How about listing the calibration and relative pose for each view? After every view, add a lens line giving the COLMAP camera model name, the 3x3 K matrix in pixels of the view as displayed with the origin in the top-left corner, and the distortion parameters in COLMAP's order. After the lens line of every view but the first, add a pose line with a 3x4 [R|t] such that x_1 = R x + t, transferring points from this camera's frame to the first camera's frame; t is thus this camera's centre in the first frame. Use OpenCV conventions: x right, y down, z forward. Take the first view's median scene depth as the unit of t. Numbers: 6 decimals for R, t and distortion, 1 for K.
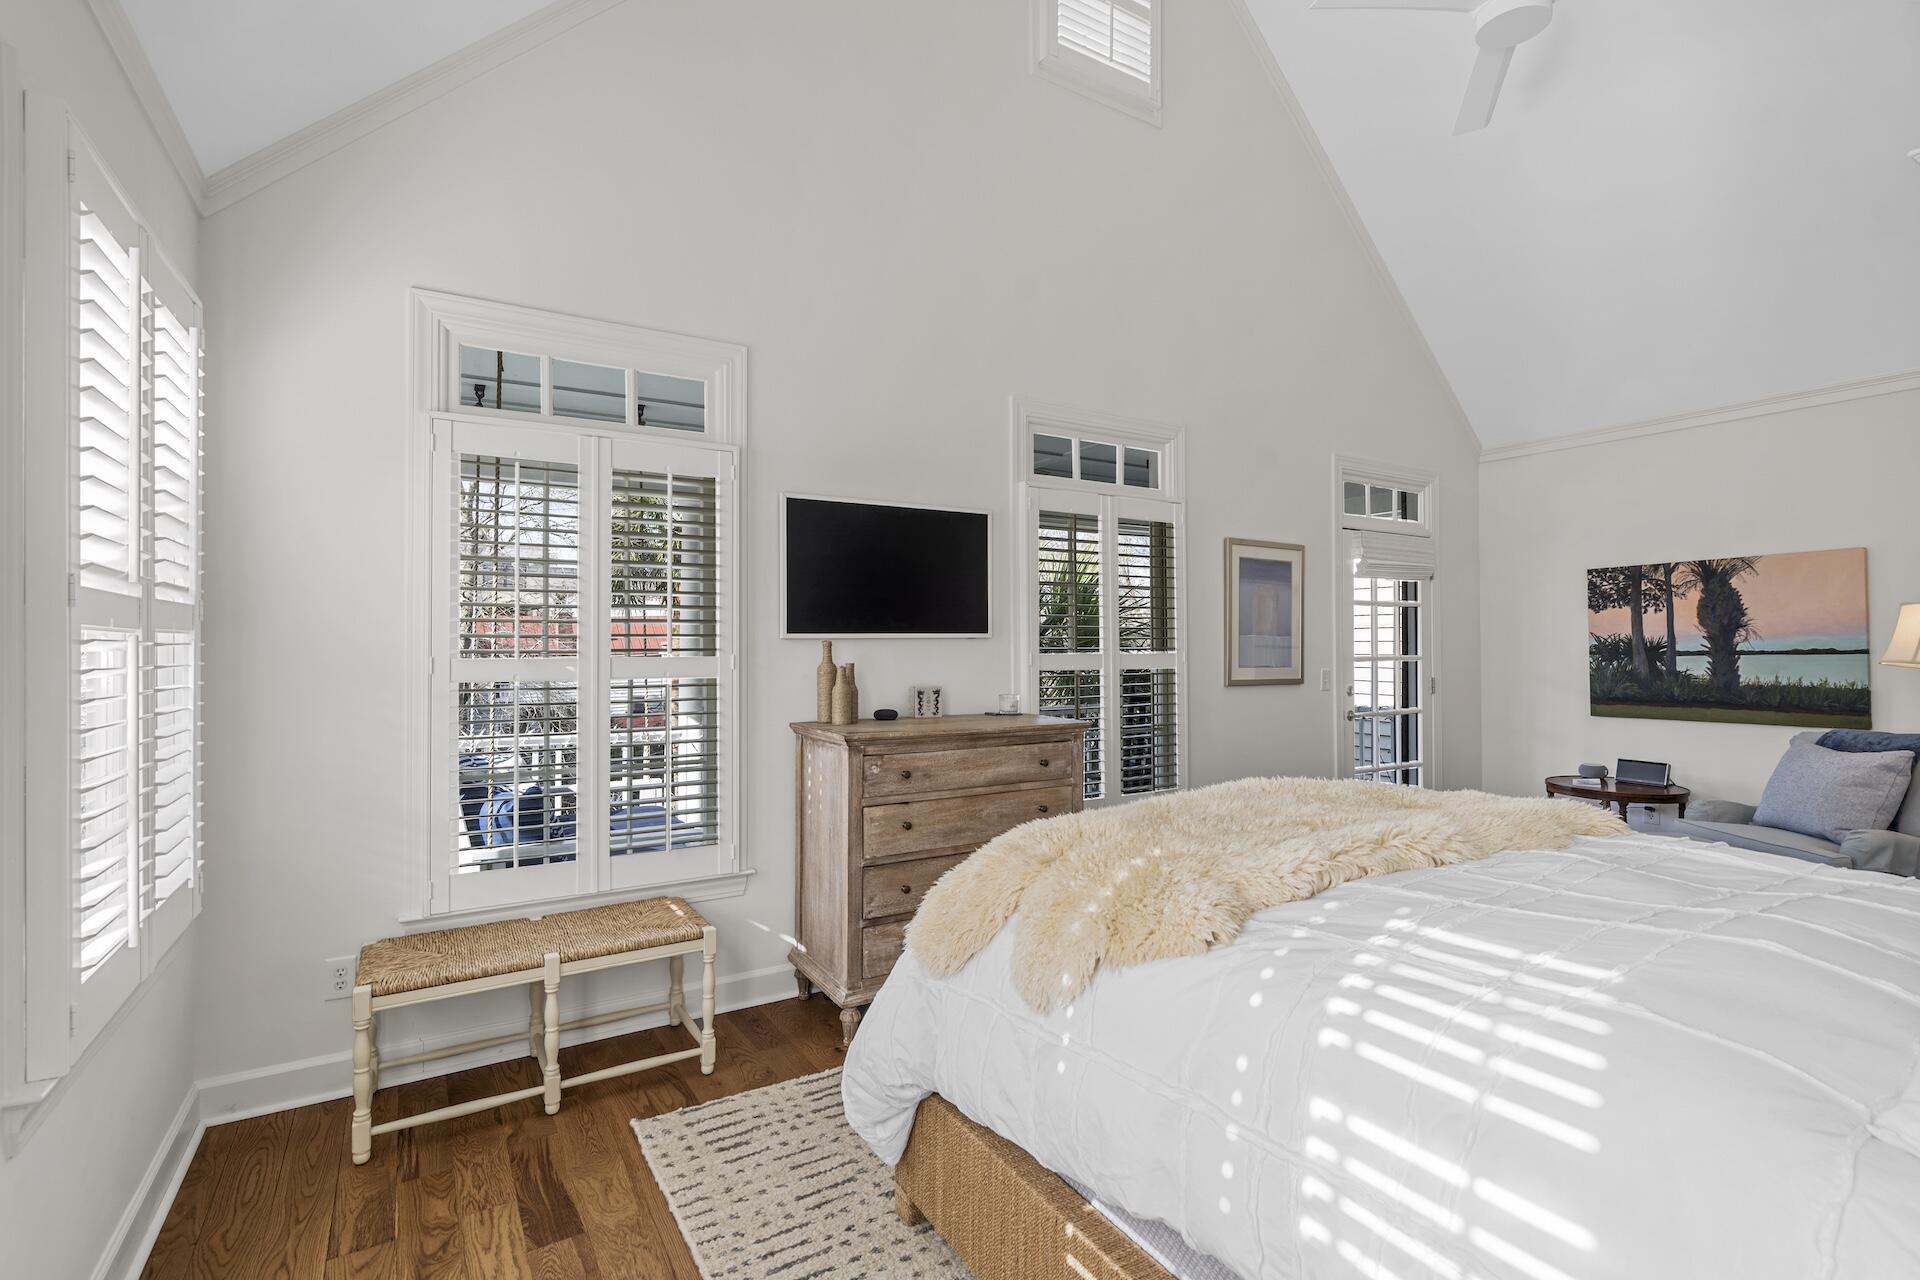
lens RADIAL K [[879.5, 0, 951.6], [0, 879.5, 636.2], [0, 0, 1]] dist [0.000370, 0.000115]
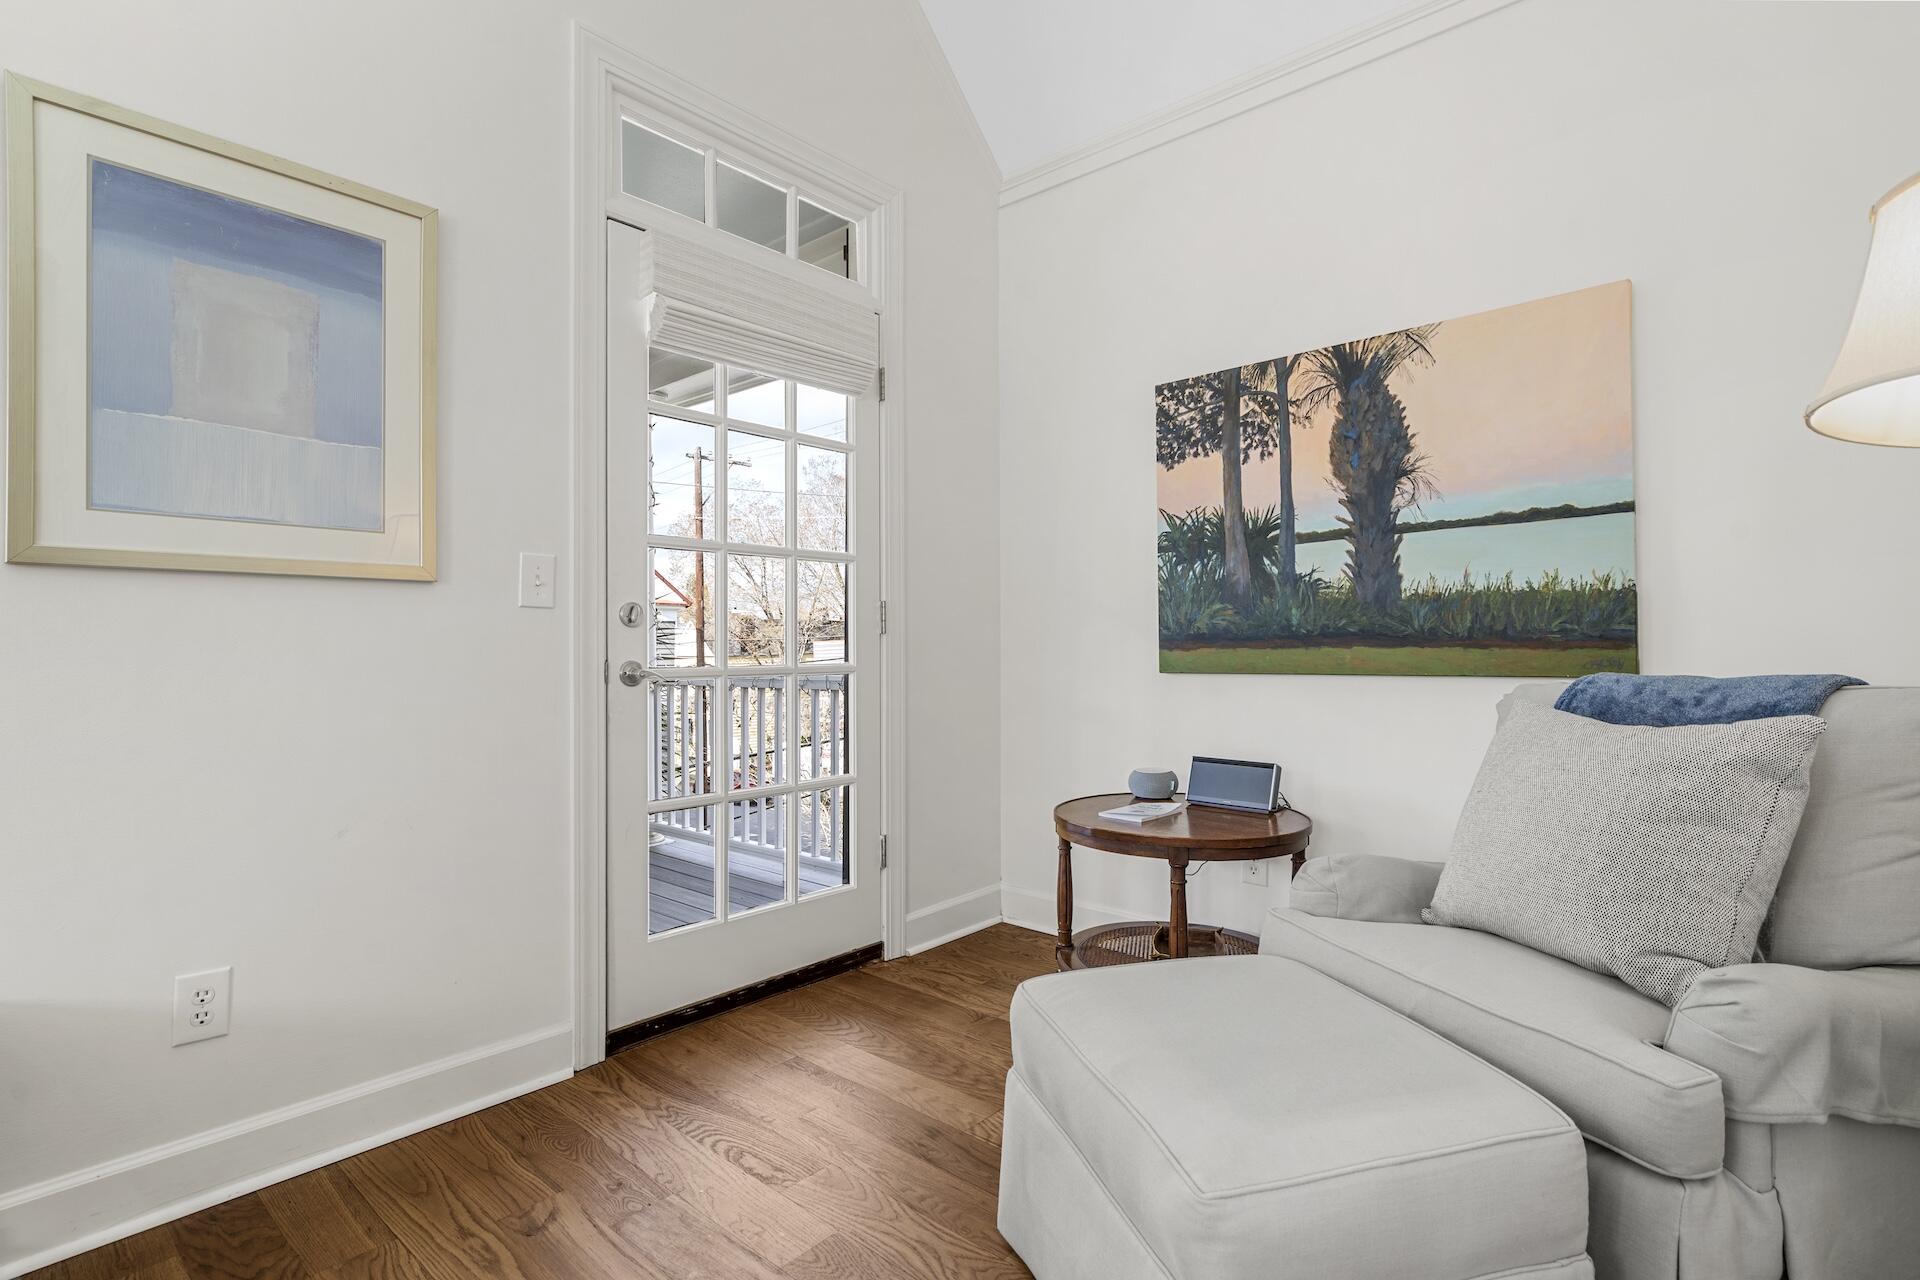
lens RADIAL K [[929.7, 0, 960.7], [0, 929.7, 633.9], [0, 0, 1]] dist [-0.000897, 0.000131]
pose [[0.957381, 0.003281, 0.288809, 0.501450], [-0.002686, 0.999993, -0.002457, 0.075505], [-0.288815, 0.001576, 0.957384, 0.564311]]
